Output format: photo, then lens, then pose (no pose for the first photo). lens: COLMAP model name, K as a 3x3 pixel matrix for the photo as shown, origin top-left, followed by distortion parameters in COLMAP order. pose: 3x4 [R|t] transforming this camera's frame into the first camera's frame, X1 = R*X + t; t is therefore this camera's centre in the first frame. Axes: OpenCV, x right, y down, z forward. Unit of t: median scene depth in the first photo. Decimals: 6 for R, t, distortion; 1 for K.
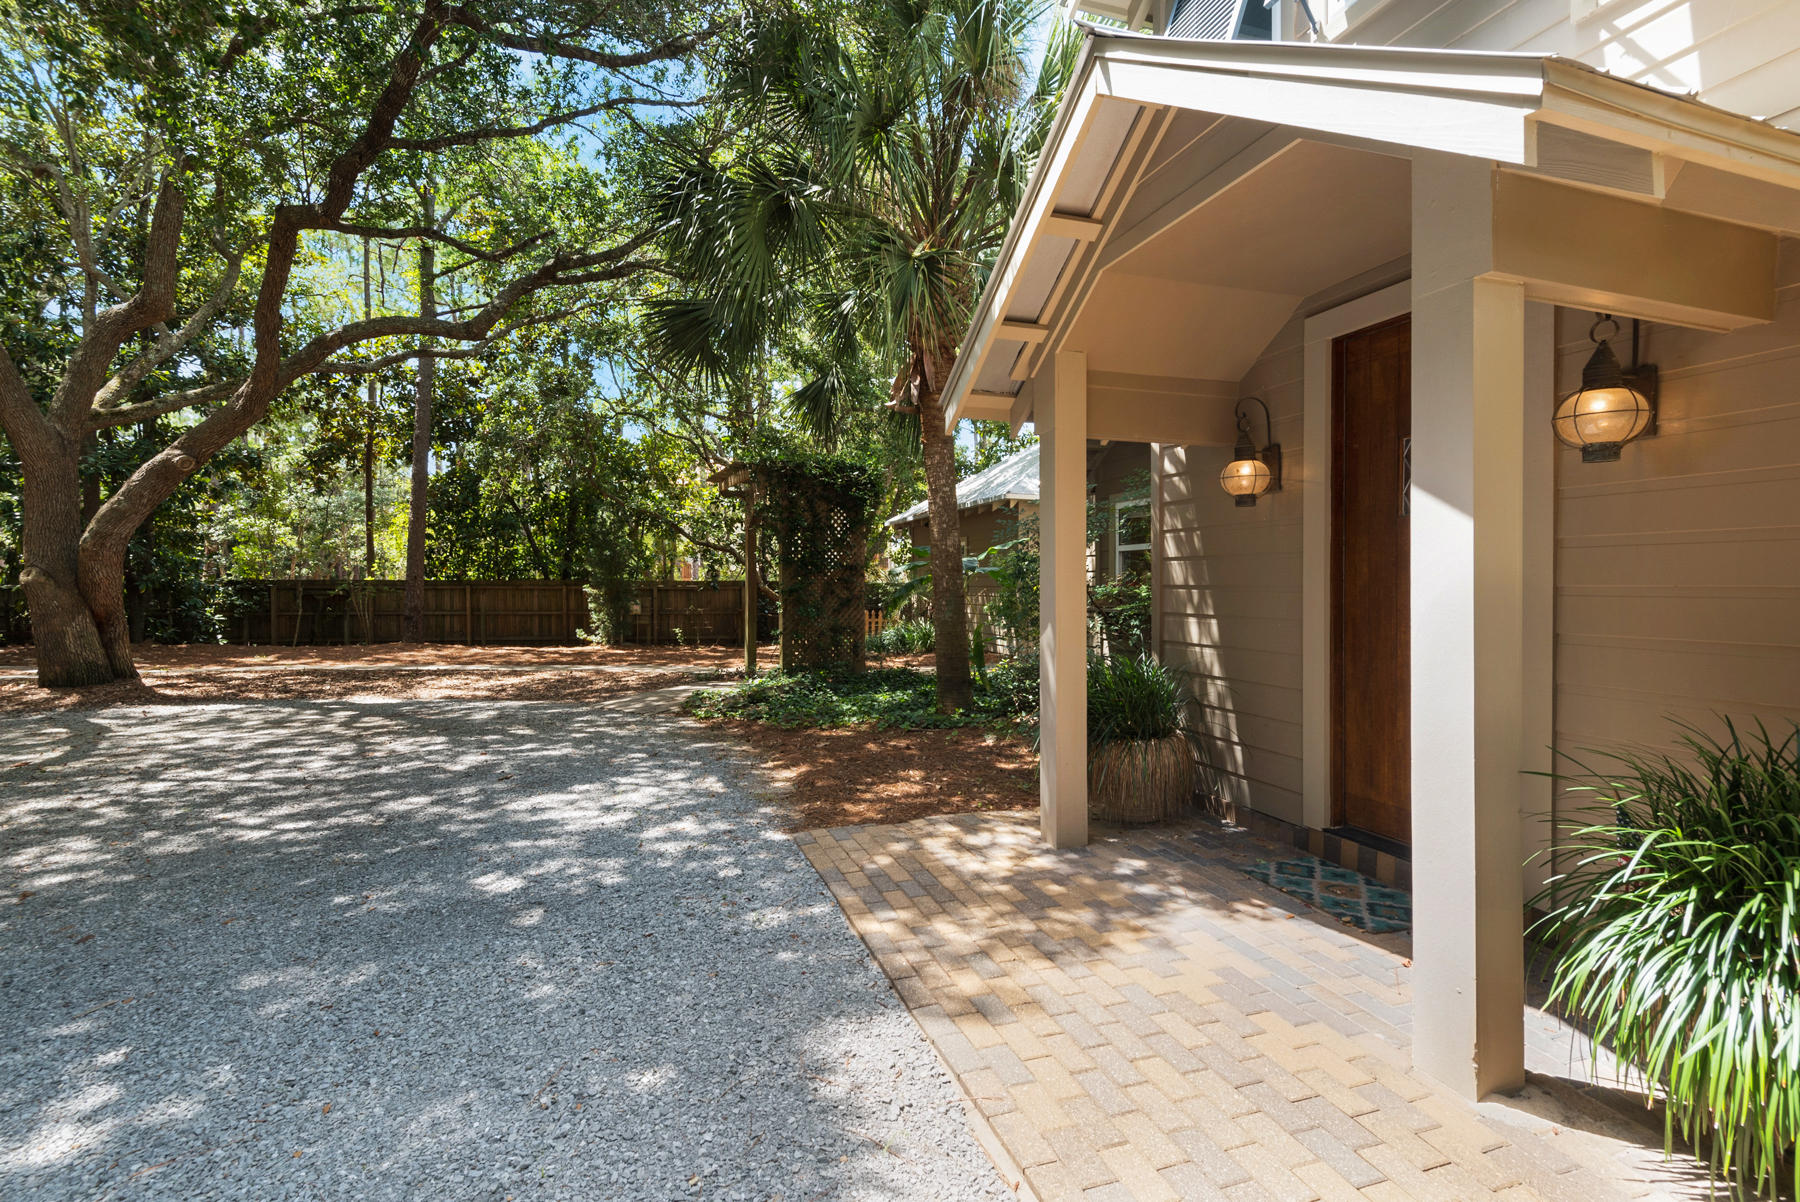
lens RADIAL K [[826.8, 0, 900.0], [0, 826.8, 601.0], [0, 0, 1]] dist [0.033712, -0.017490]
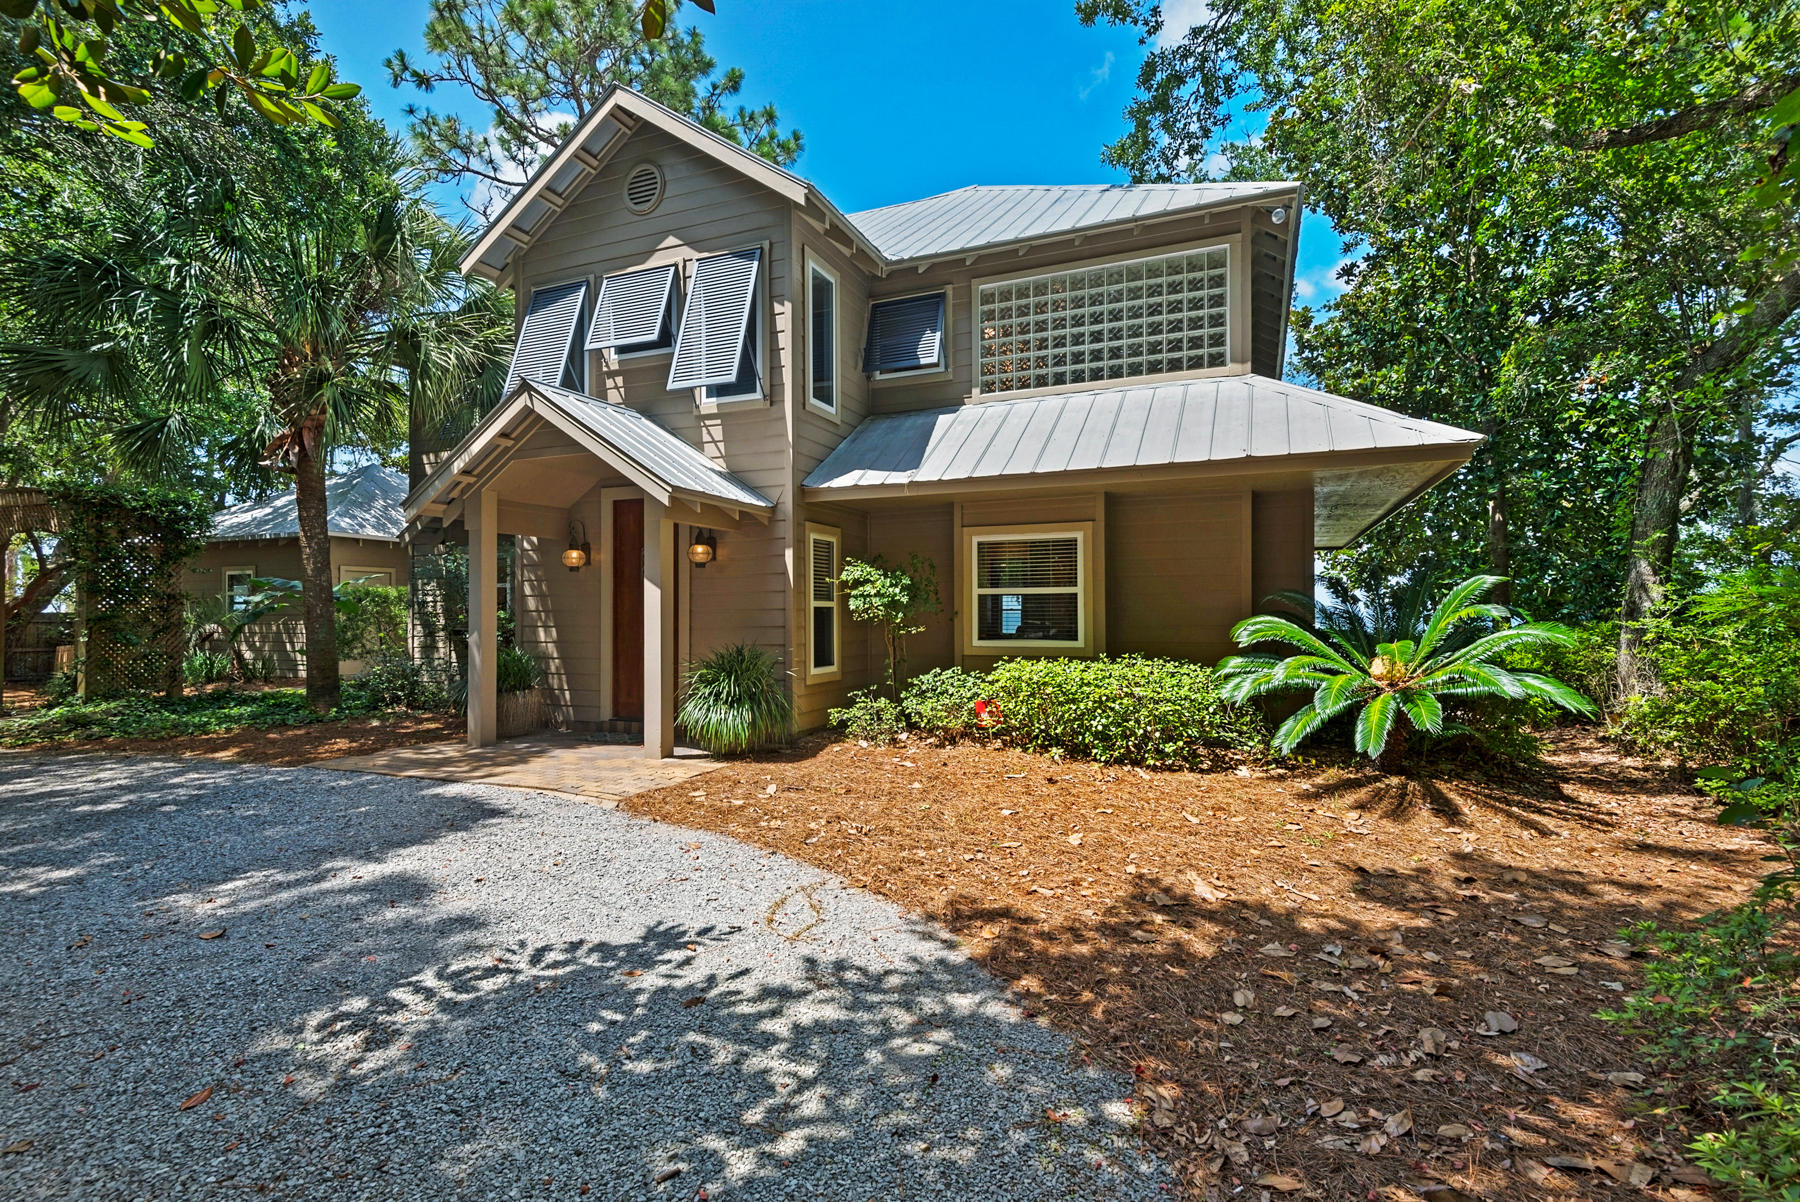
lens RADIAL K [[826.8, 0, 900.0], [0, 826.8, 601.0], [0, 0, 1]] dist [0.033712, -0.017490]
pose [[0.658974, 0.016135, 0.751993, -0.563258], [0.015303, 0.999275, -0.034851, 0.040443], [-0.752010, 0.034473, 0.658249, -0.905469]]
